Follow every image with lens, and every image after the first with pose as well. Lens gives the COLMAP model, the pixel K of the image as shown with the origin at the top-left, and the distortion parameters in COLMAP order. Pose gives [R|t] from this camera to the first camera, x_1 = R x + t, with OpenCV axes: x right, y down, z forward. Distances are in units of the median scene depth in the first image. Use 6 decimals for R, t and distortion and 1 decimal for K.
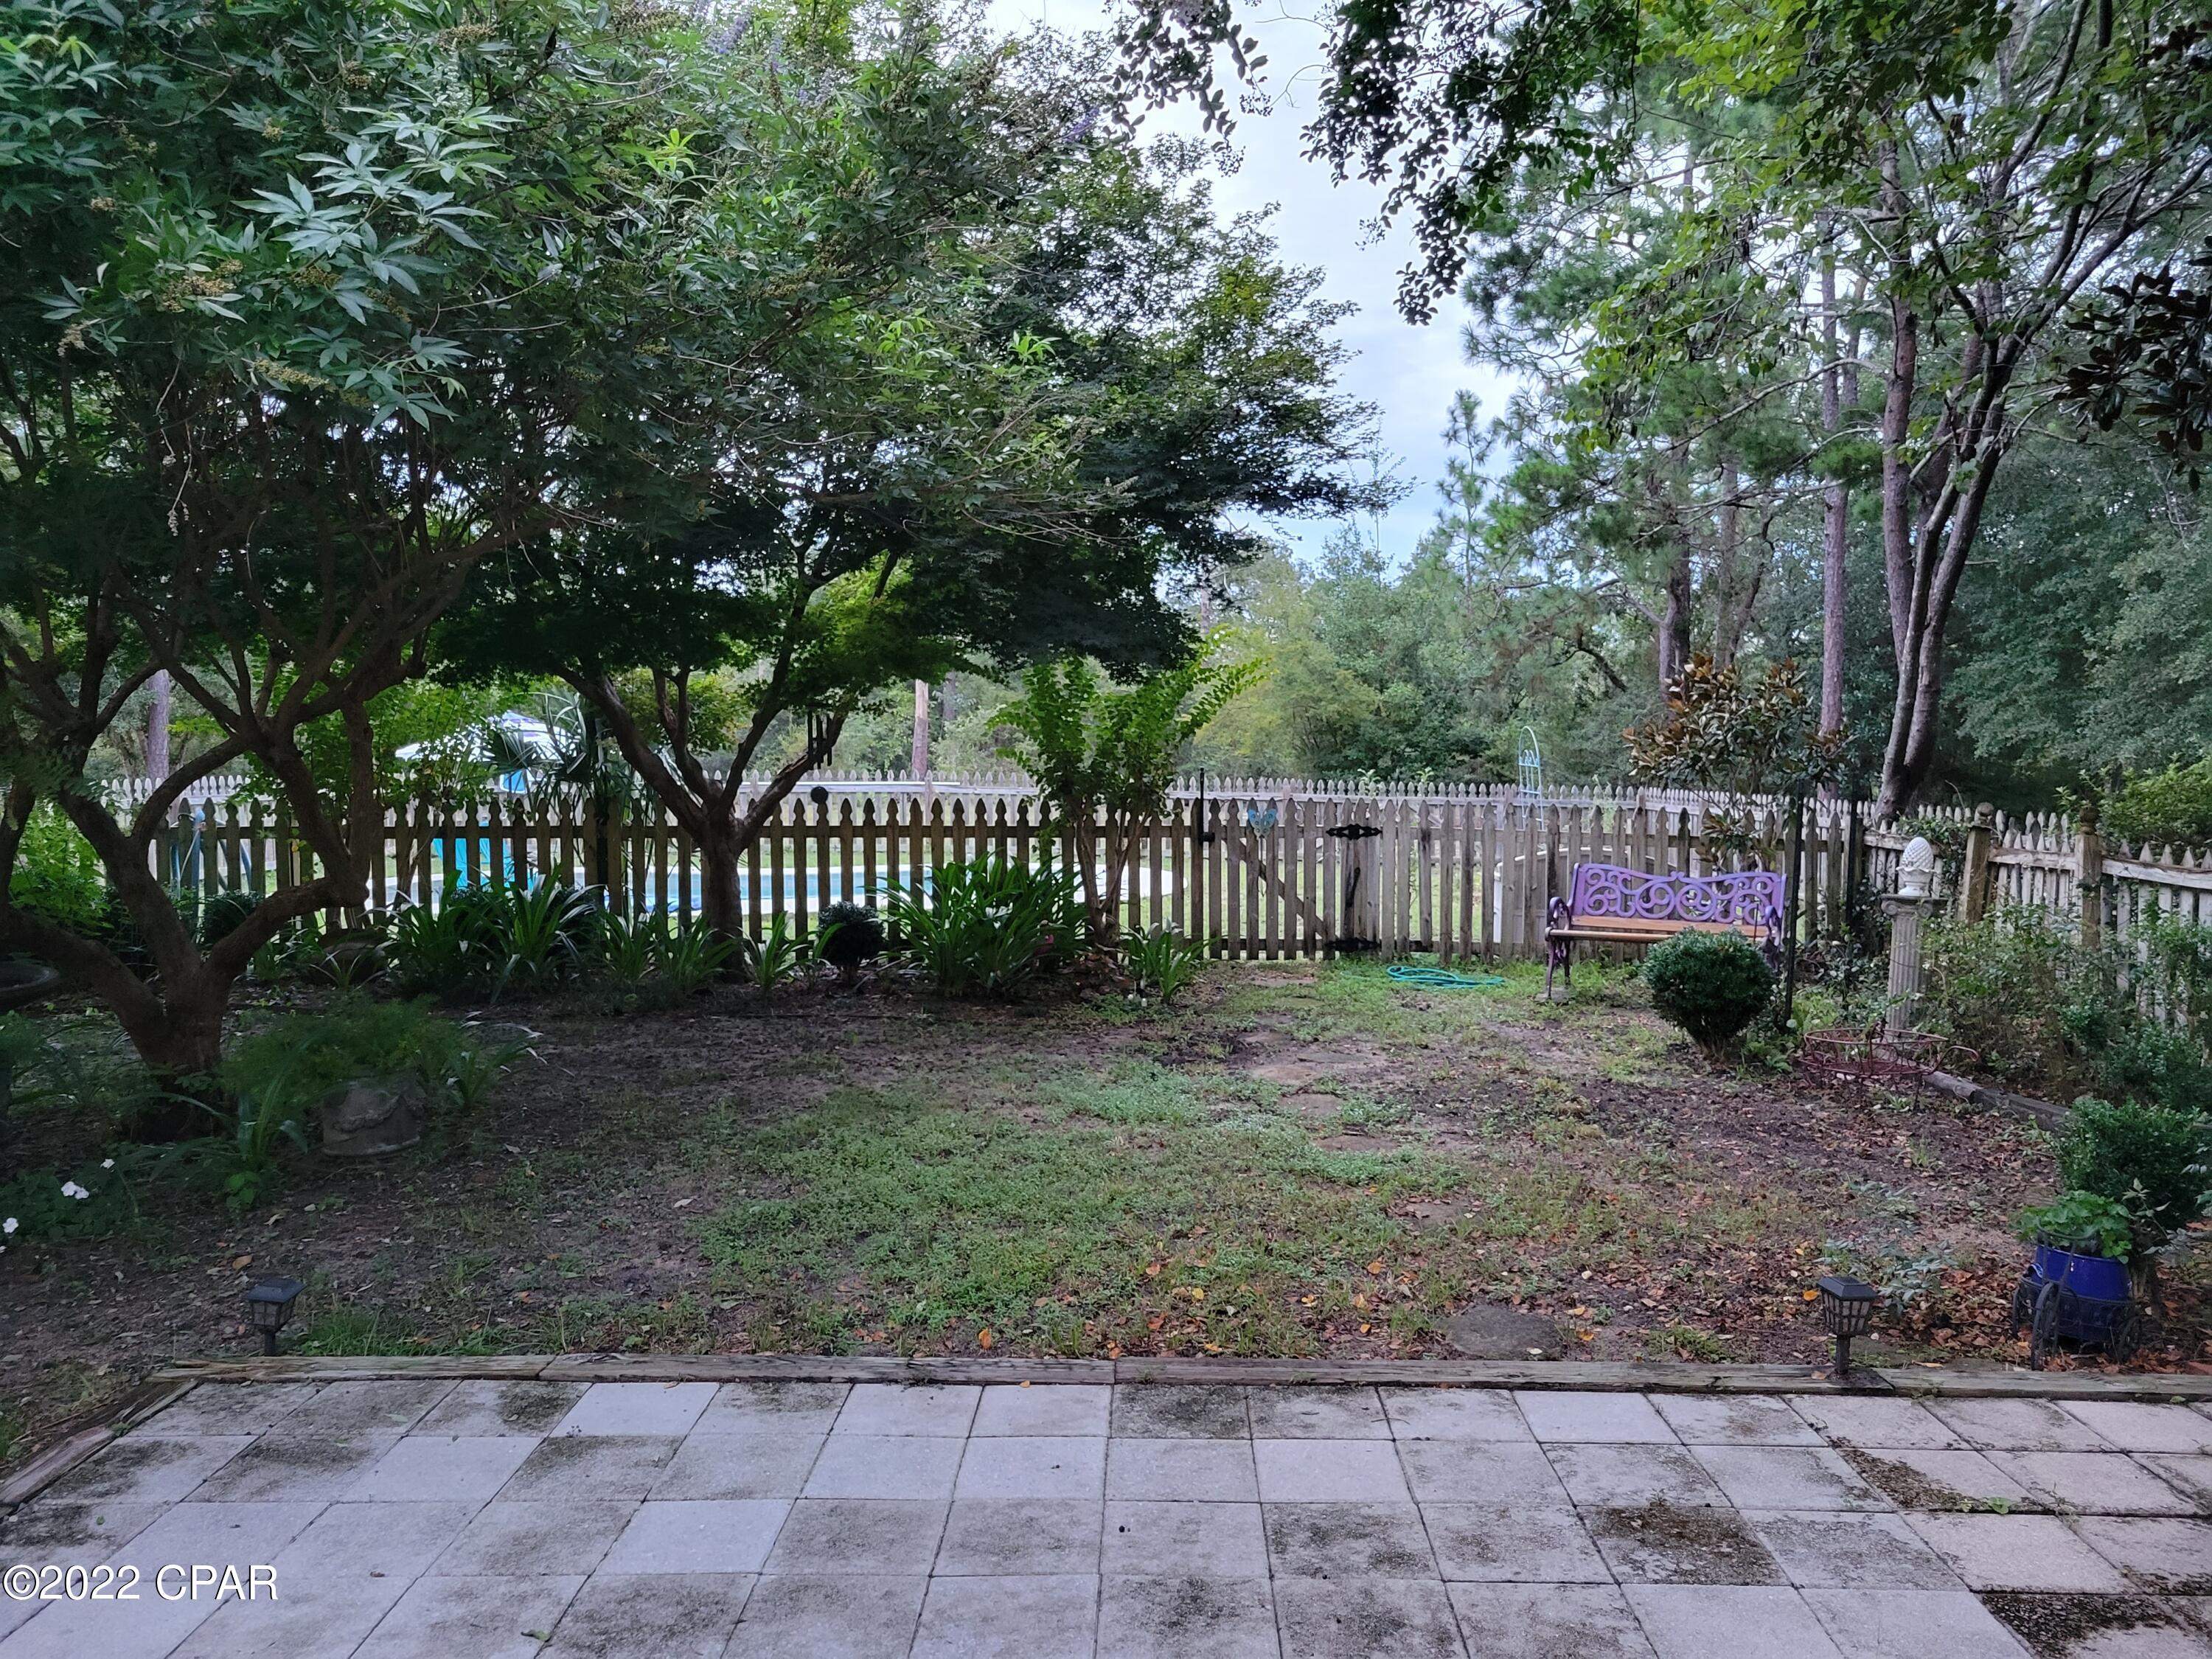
lens RADIAL K [[1648.7, 0, 1105.0], [0, 1648.7, 839.5], [0, 0, 1]] dist [0.053865, -0.045569]
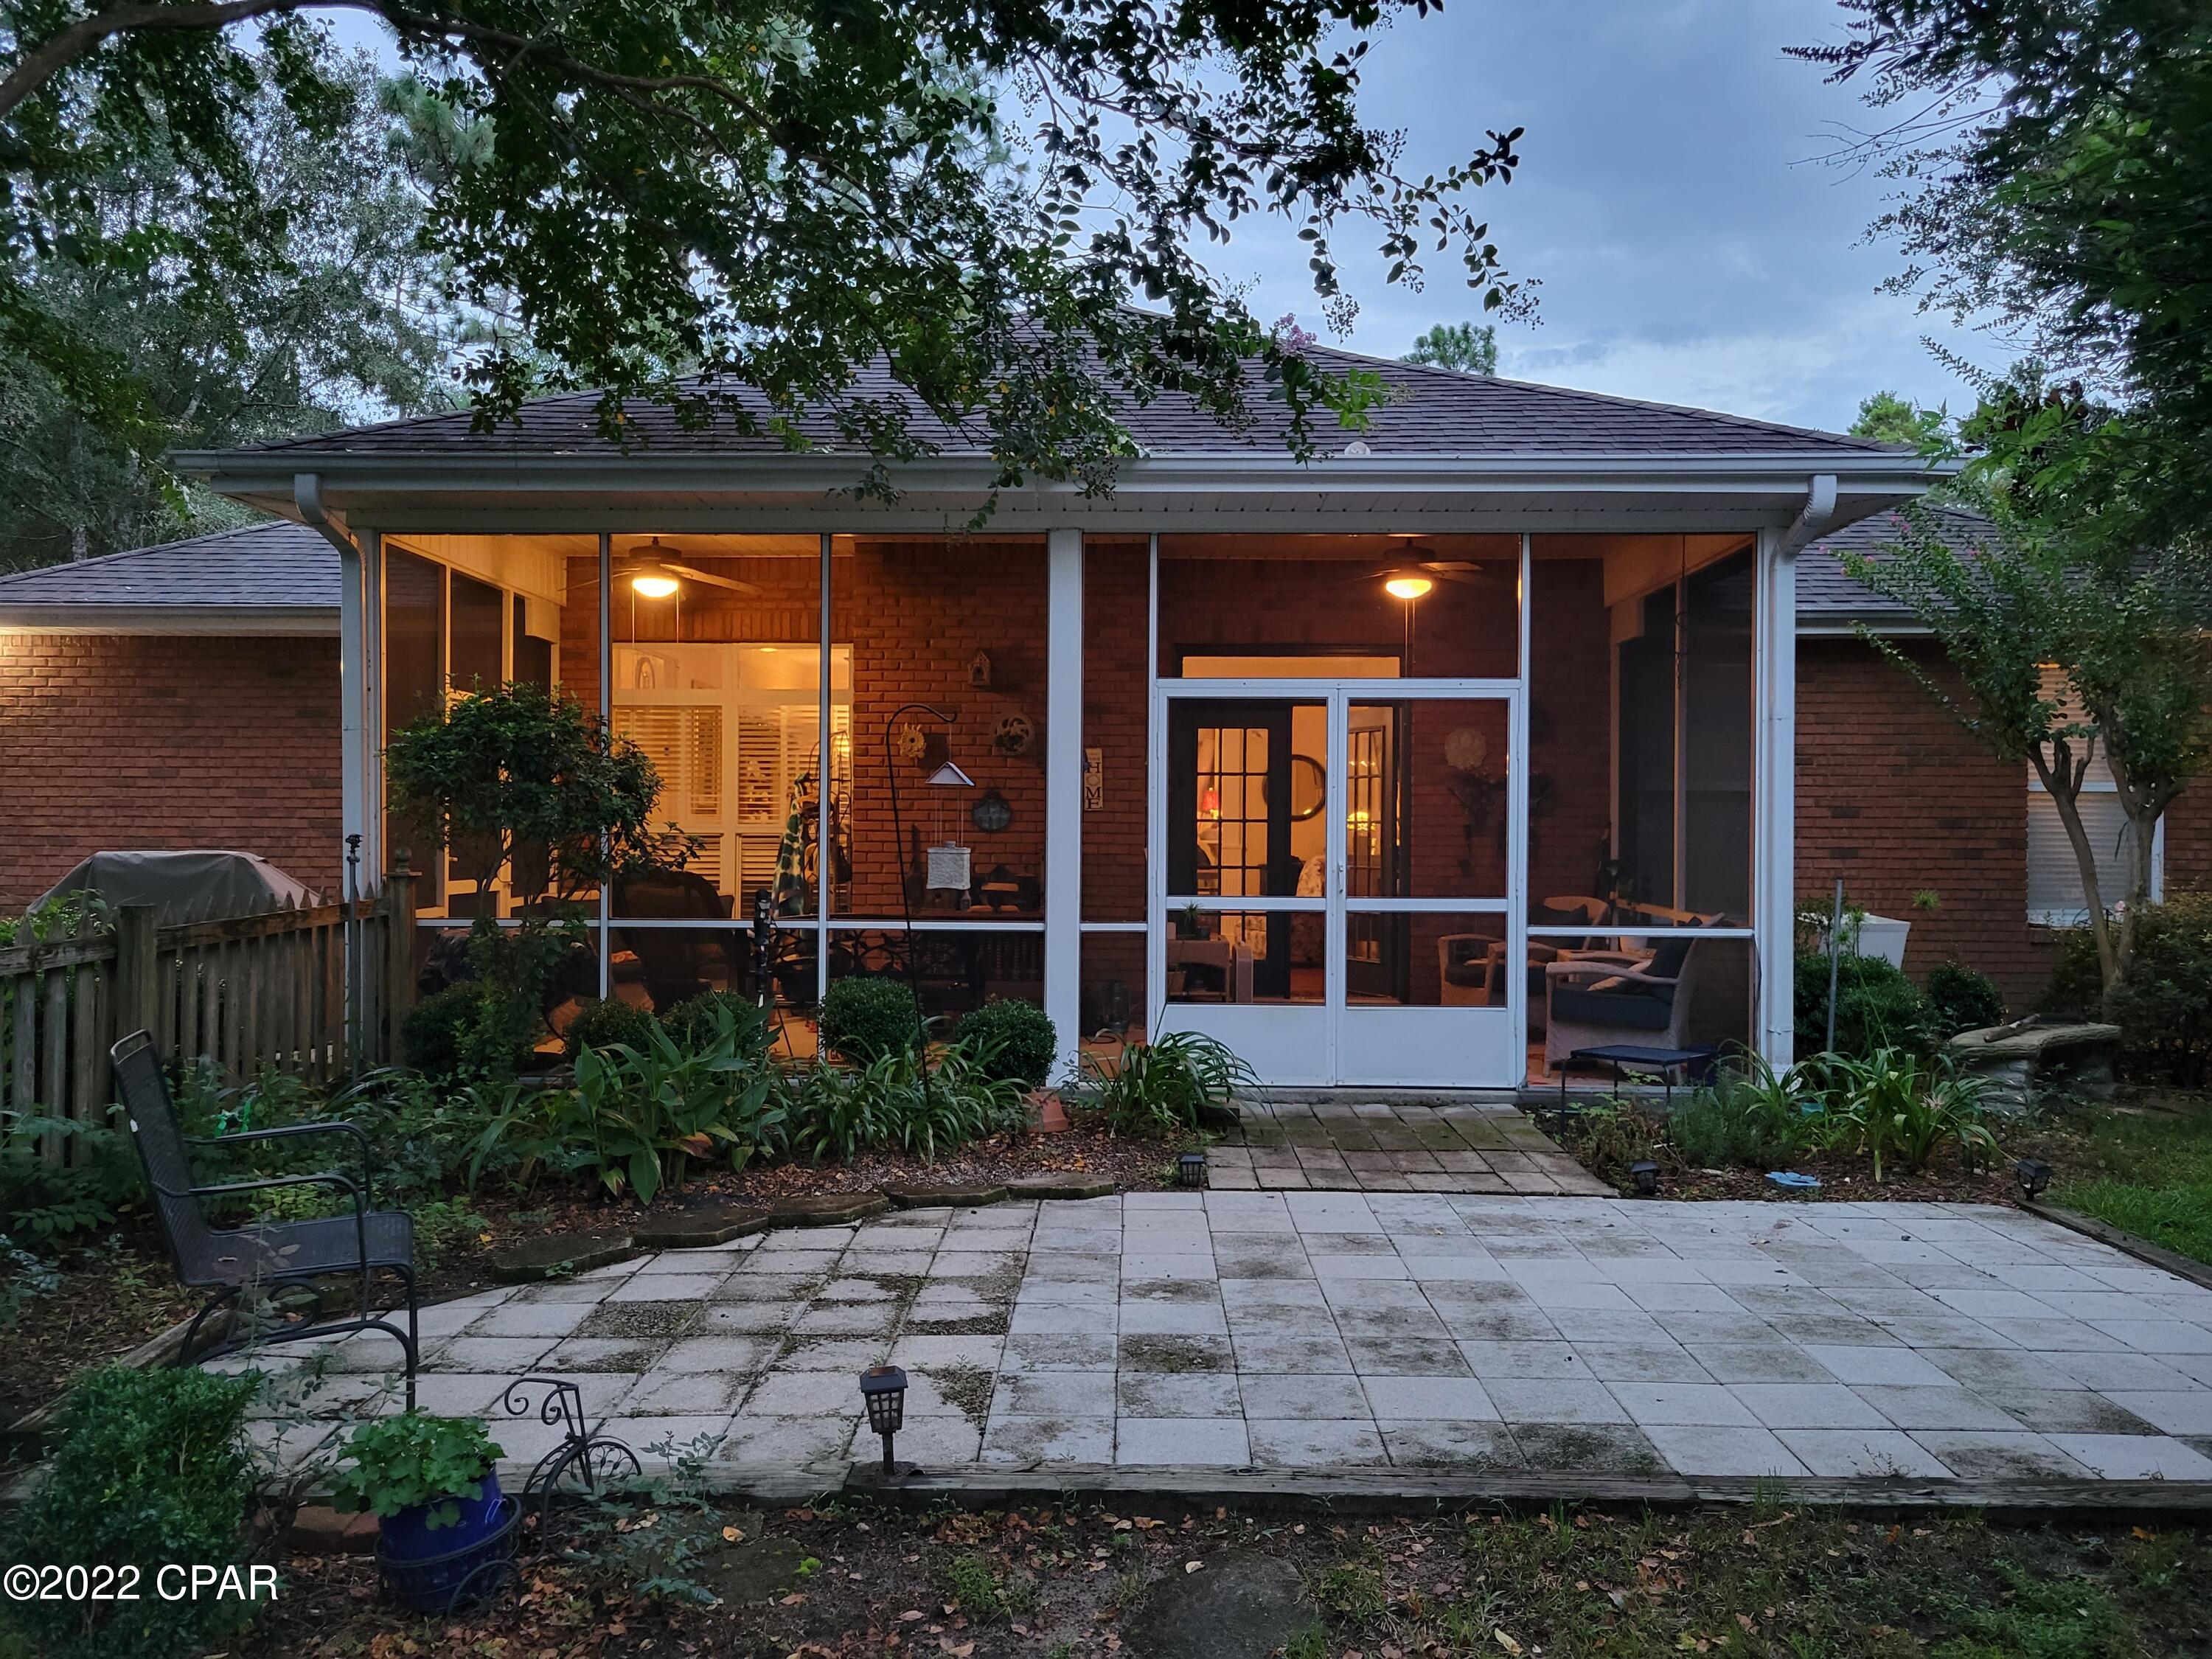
lens RADIAL K [[1649.8, 0, 1106.9], [0, 1649.8, 849.8], [0, 0, 1]] dist [0.049659, -0.033057]
pose [[-0.999815, 0.002776, -0.019057, 0.423673], [0.001443, 0.997574, 0.069600, -0.105125], [0.019204, 0.069560, -0.997393, 2.358025]]
